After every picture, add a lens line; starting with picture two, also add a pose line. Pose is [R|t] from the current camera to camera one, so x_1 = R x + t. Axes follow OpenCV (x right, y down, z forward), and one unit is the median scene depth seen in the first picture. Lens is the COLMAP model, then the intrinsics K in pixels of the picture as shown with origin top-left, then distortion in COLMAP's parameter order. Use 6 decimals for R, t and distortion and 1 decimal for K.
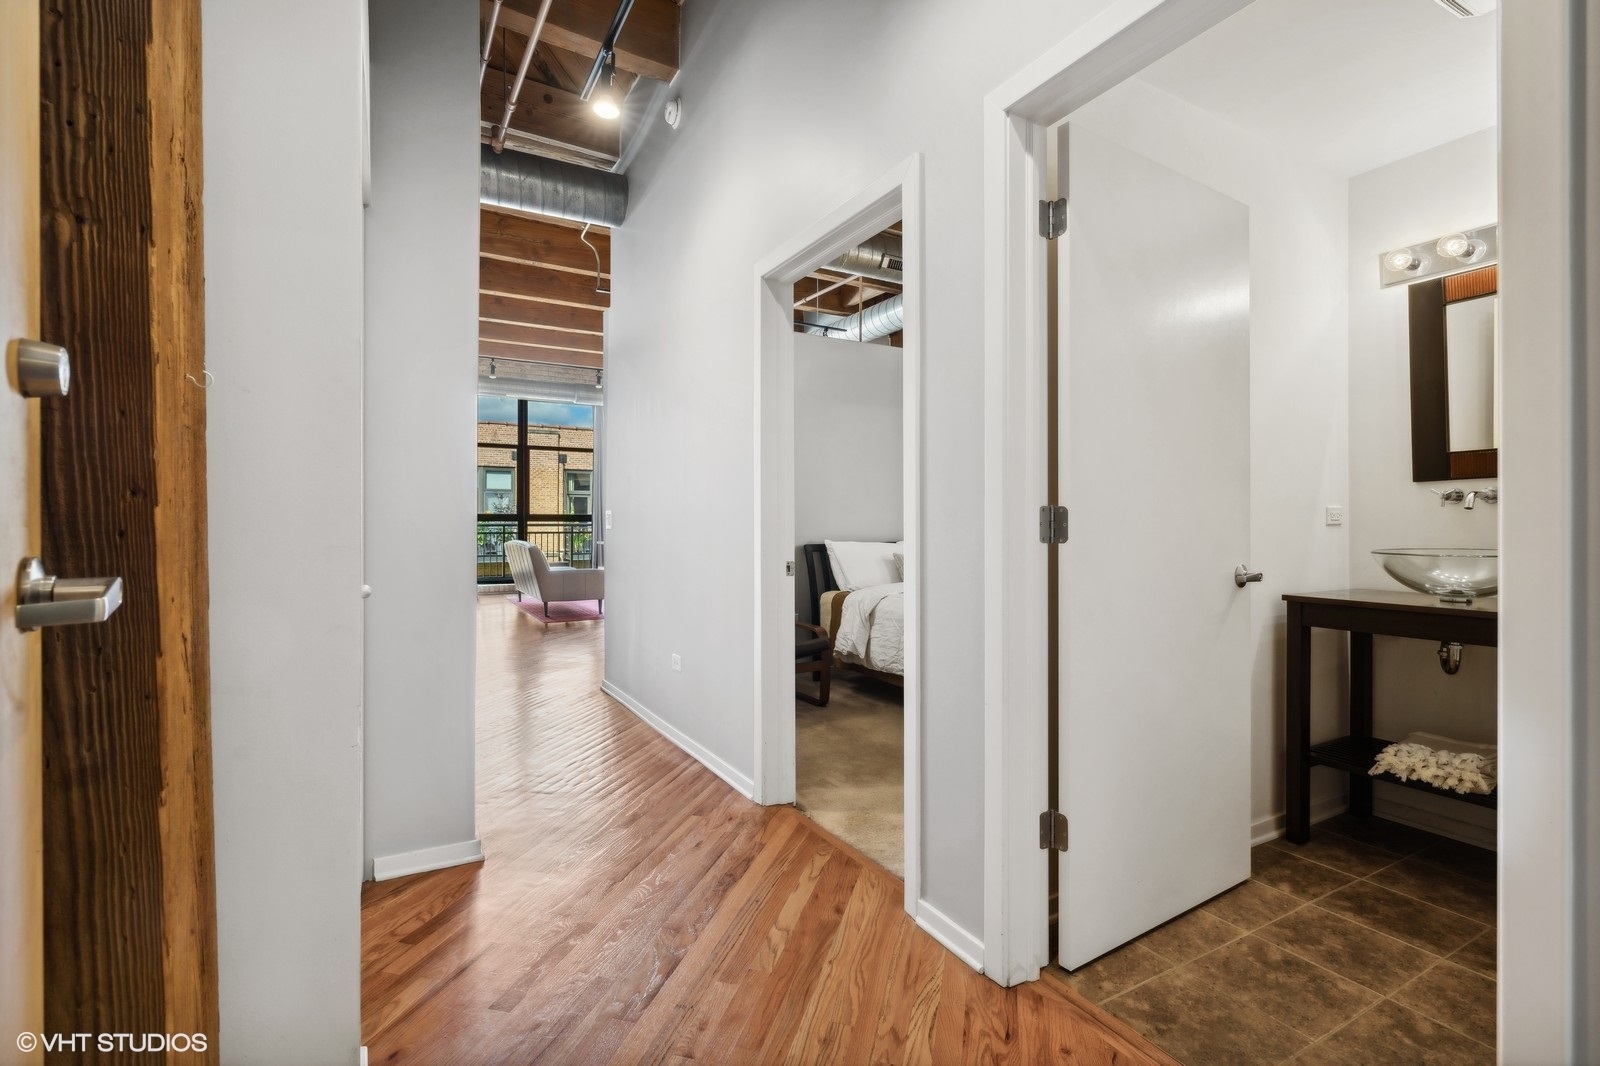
lens RADIAL K [[727.5, 0, 803.2], [0, 727.5, 527.6], [0, 0, 1]] dist [0.001026, 0.000118]
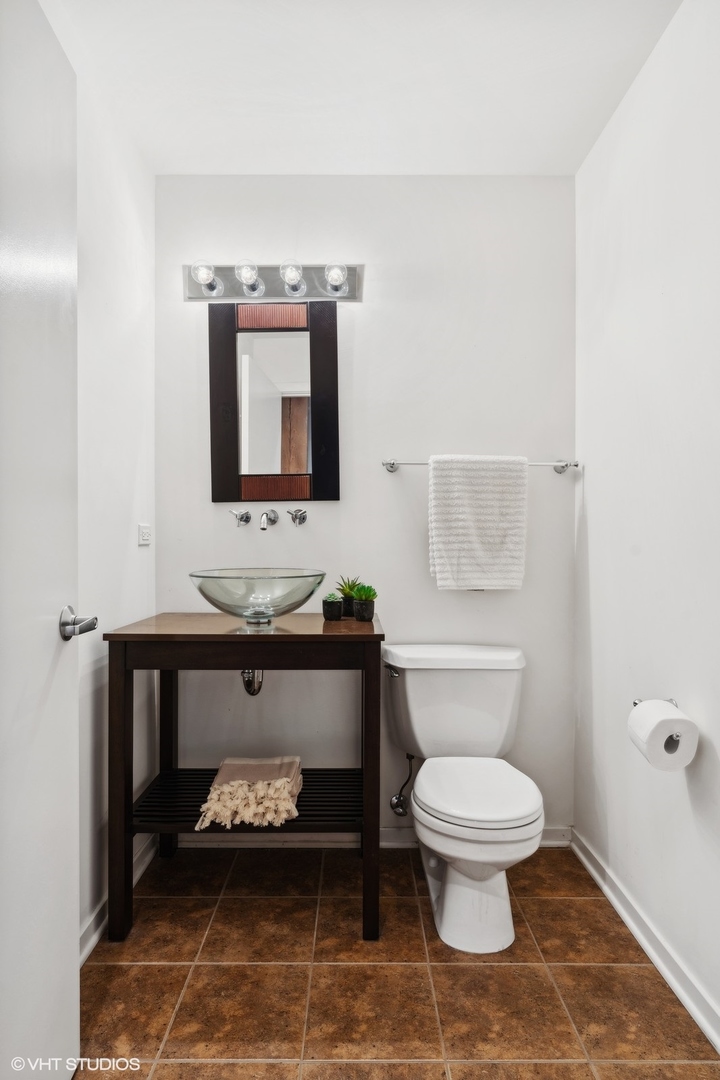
lens RADIAL K [[627.8, 0, 360.0], [0, 627.8, 540.0], [0, 0, 1]] dist [0.001999, 0.002243]
pose [[0.499075, 0.000983, 0.866558, 0.220810], [0.004001, 0.999986, -0.003439, -0.007737], [-0.866550, 0.005183, 0.499064, 0.451511]]
